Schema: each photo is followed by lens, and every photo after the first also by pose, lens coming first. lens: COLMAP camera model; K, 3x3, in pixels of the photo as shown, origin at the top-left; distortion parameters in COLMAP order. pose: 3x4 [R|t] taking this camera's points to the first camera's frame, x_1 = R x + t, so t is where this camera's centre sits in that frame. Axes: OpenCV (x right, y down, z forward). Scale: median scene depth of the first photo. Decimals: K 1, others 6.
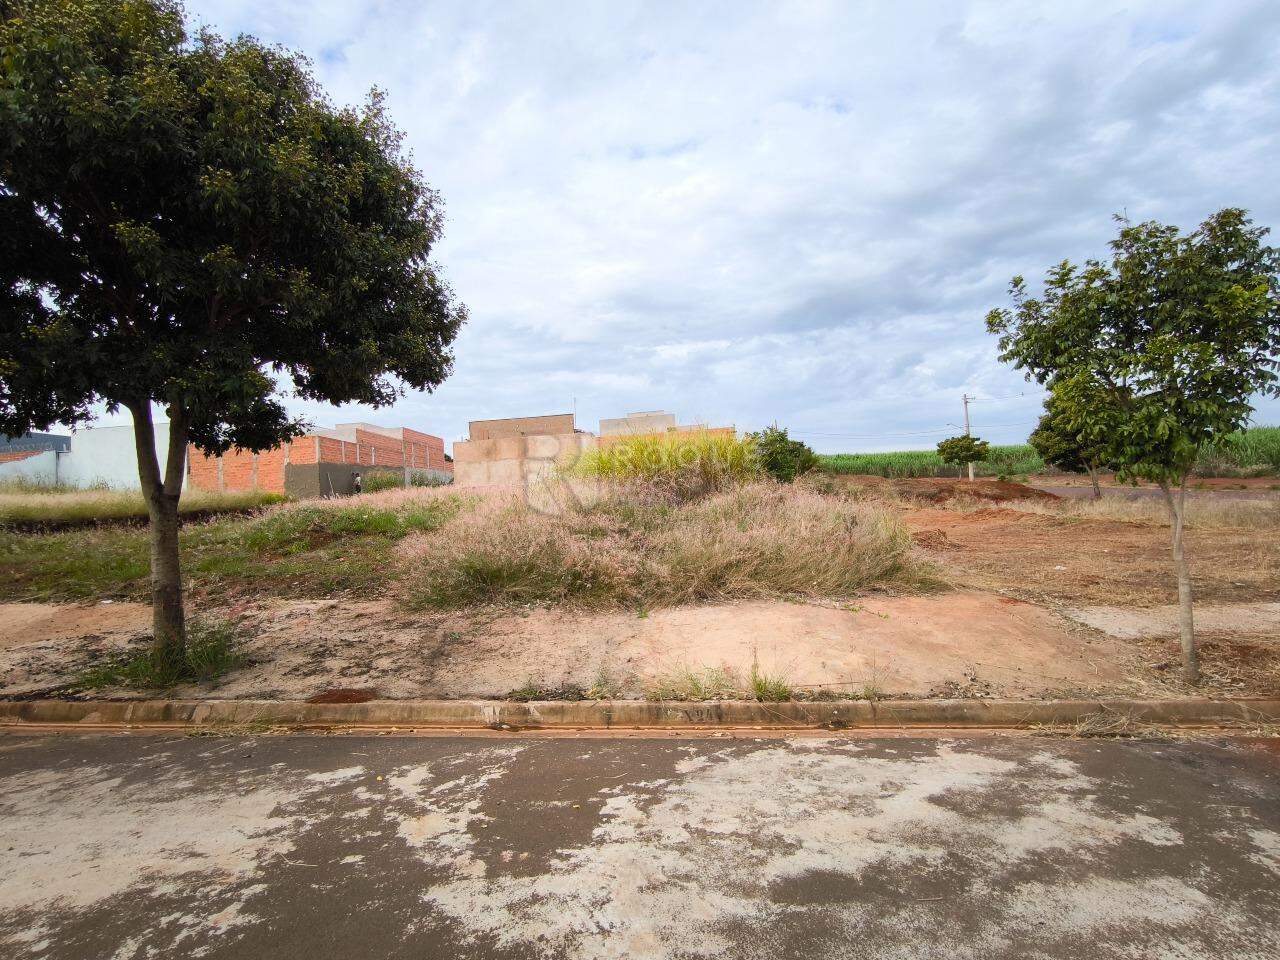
lens RADIAL K [[588.0, 0, 631.8], [0, 588.0, 450.8], [0, 0, 1]] dist [-0.011977, 0.003464]
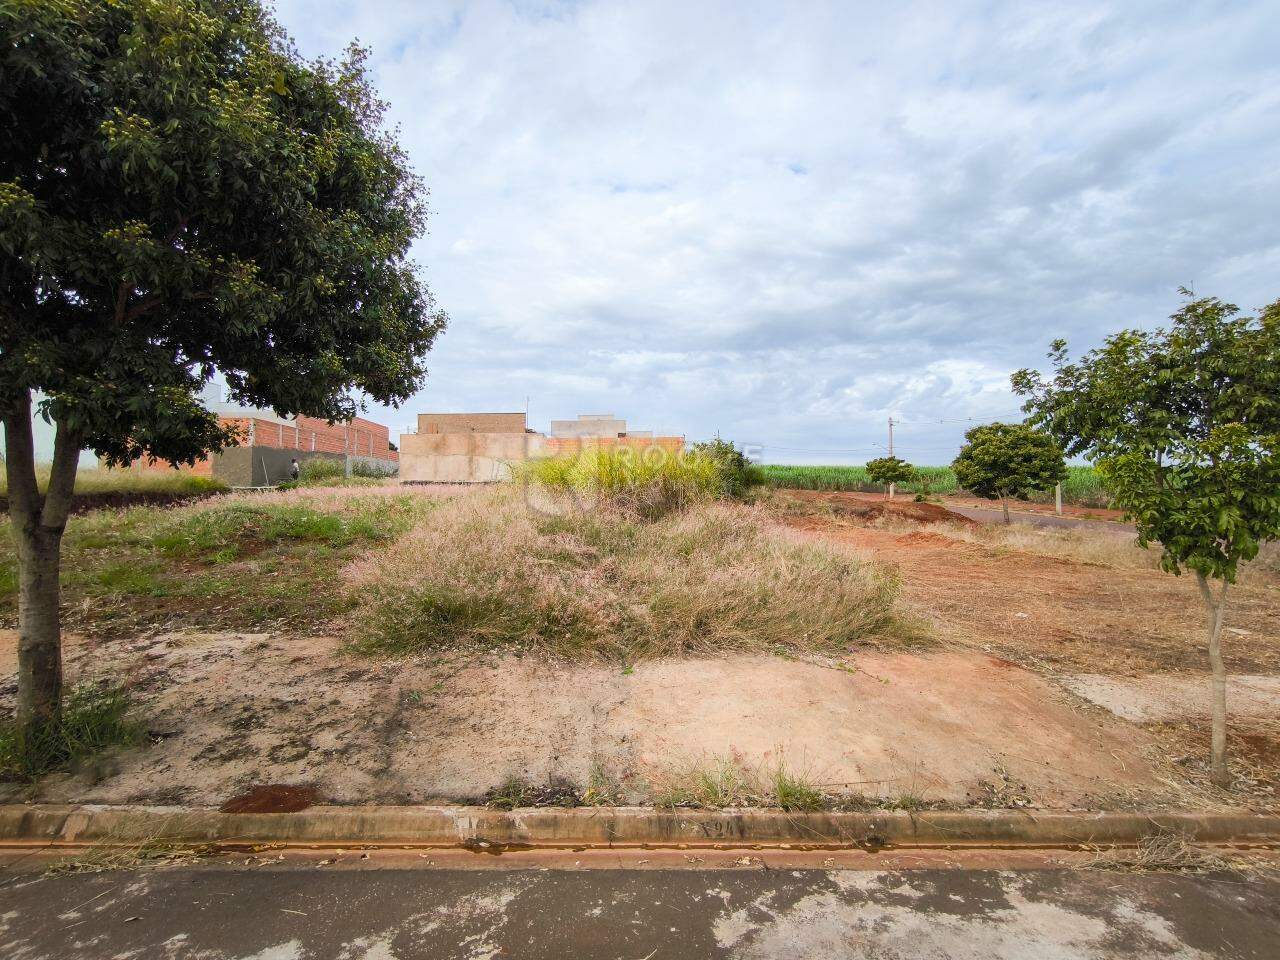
lens RADIAL K [[554.0, 0, 634.8], [0, 554.0, 451.5], [0, 0, 1]] dist [0.001459, -0.002506]
pose [[0.991695, 0.058863, 0.114348, -0.119989], [-0.059874, 0.998191, 0.005431, -0.088582], [-0.113822, -0.012233, 0.993426, 0.202793]]
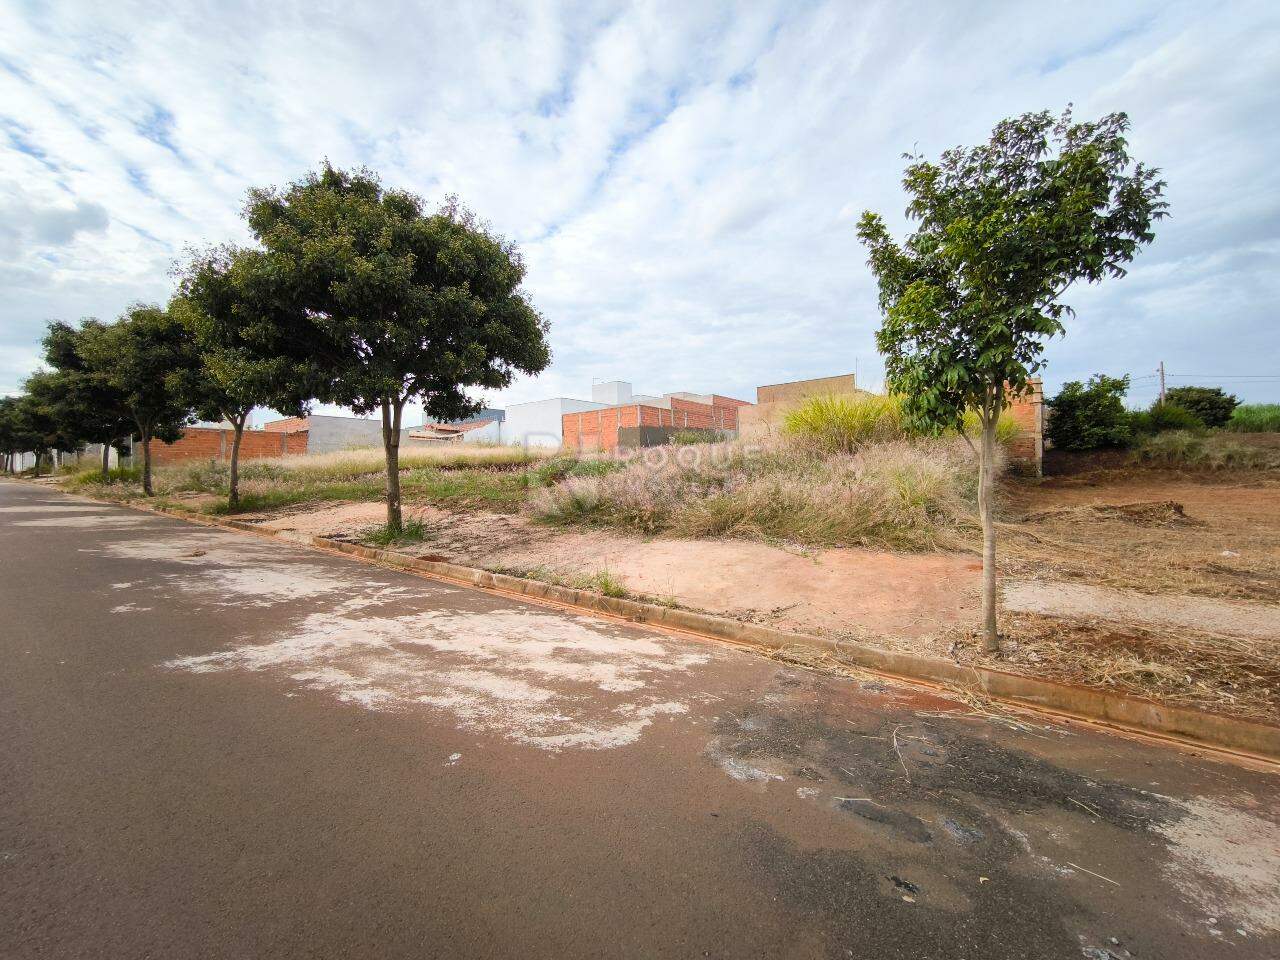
lens RADIAL K [[556.2, 0, 635.5], [0, 556.2, 471.6], [0, 0, 1]] dist [-0.009846, 0.000115]
pose [[0.826478, 0.031887, -0.562065, 0.956444], [0.028106, 0.994813, 0.097765, 0.005471], [0.562267, -0.096598, 0.821295, -0.018842]]
